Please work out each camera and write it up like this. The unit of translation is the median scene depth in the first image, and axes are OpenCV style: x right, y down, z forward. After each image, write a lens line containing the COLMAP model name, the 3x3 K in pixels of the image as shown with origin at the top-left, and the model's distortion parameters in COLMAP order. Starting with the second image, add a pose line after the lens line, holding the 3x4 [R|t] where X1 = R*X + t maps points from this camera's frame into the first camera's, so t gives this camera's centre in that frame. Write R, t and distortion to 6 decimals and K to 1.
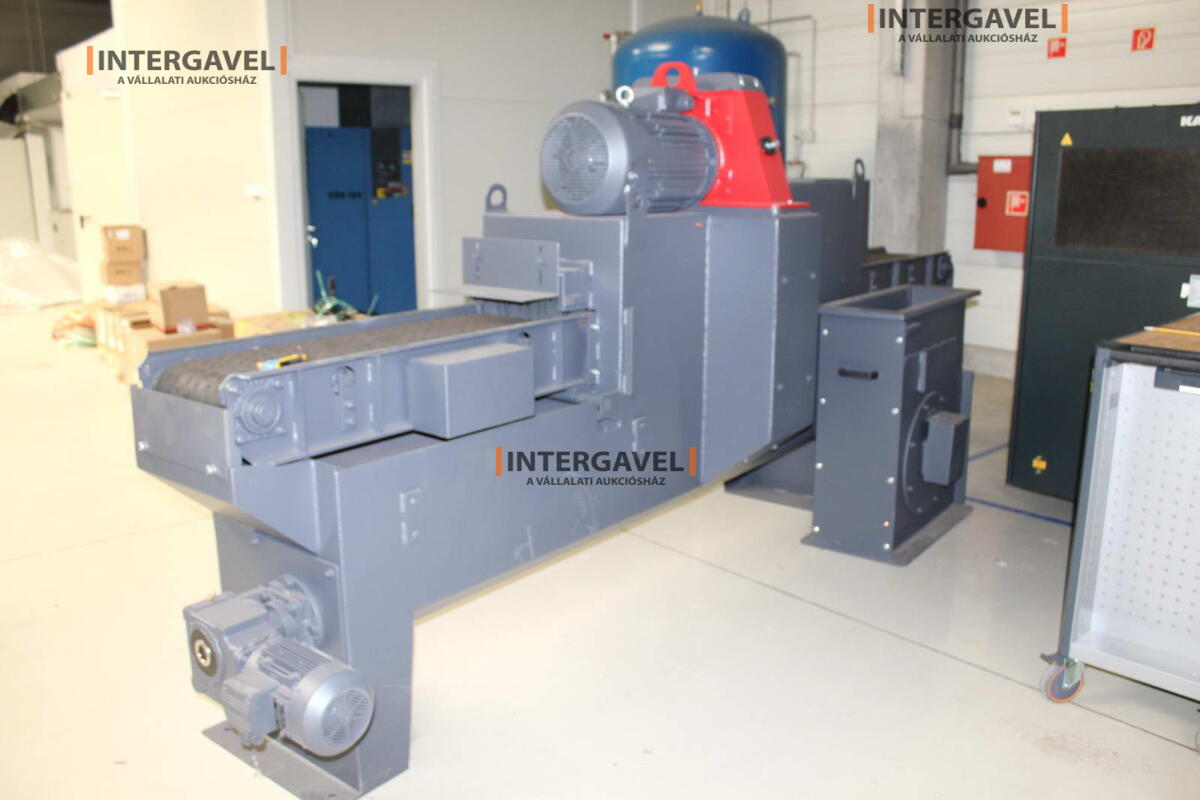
lens RADIAL K [[1015.5, 0, 591.5], [0, 1015.5, 406.7], [0, 0, 1]] dist [-0.165153, 0.149967]
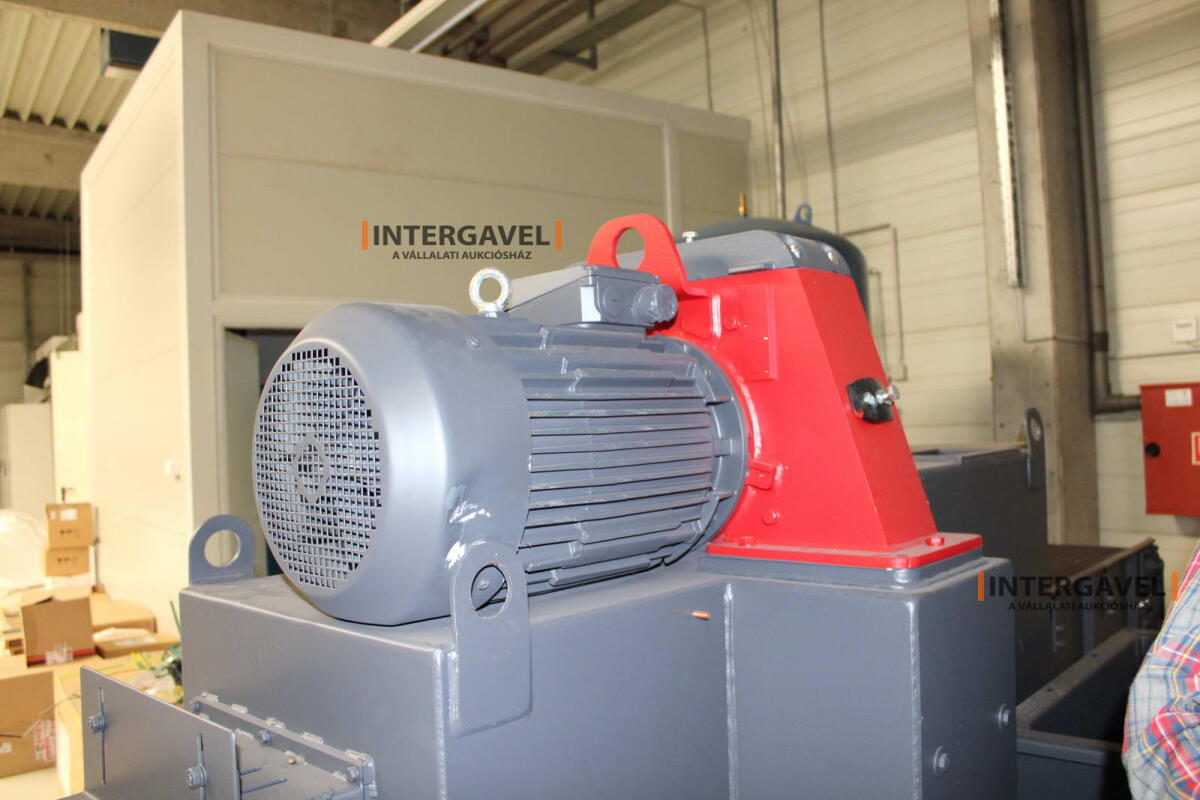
lens RADIAL K [[1015.5, 0, 591.5], [0, 1015.5, 406.7], [0, 0, 1]] dist [-0.165153, 0.149967]
pose [[0.996457, -0.037829, -0.075112, 0.097643], [0.018782, 0.970667, -0.239693, -0.167621], [0.081976, 0.237433, 0.967939, 0.615551]]
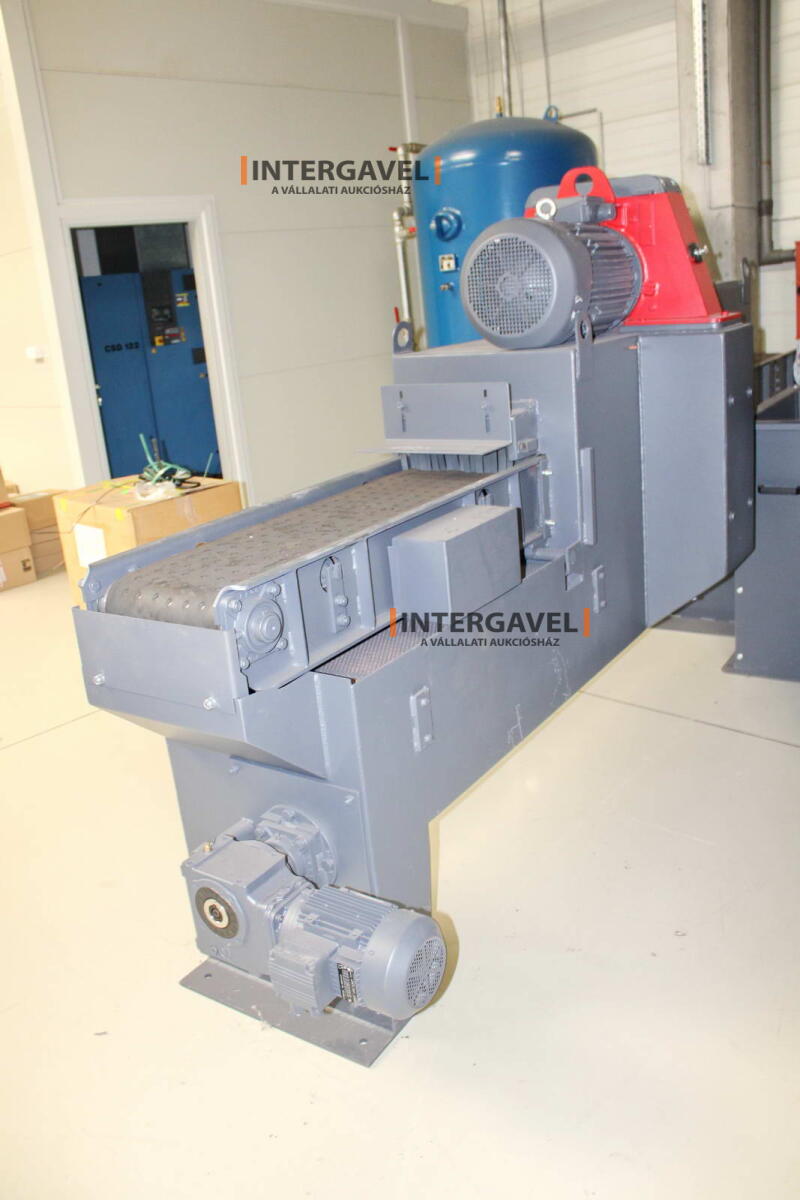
lens RADIAL K [[1015.5, 0, 400.0], [0, 1015.5, 600.0], [0, 0, 1]] dist [-0.165153, 0.149967]
pose [[0.992325, -0.113270, 0.049613, -0.173562], [0.109516, 0.991316, 0.072791, -0.044490], [-0.057427, -0.066799, 0.996112, 0.106380]]
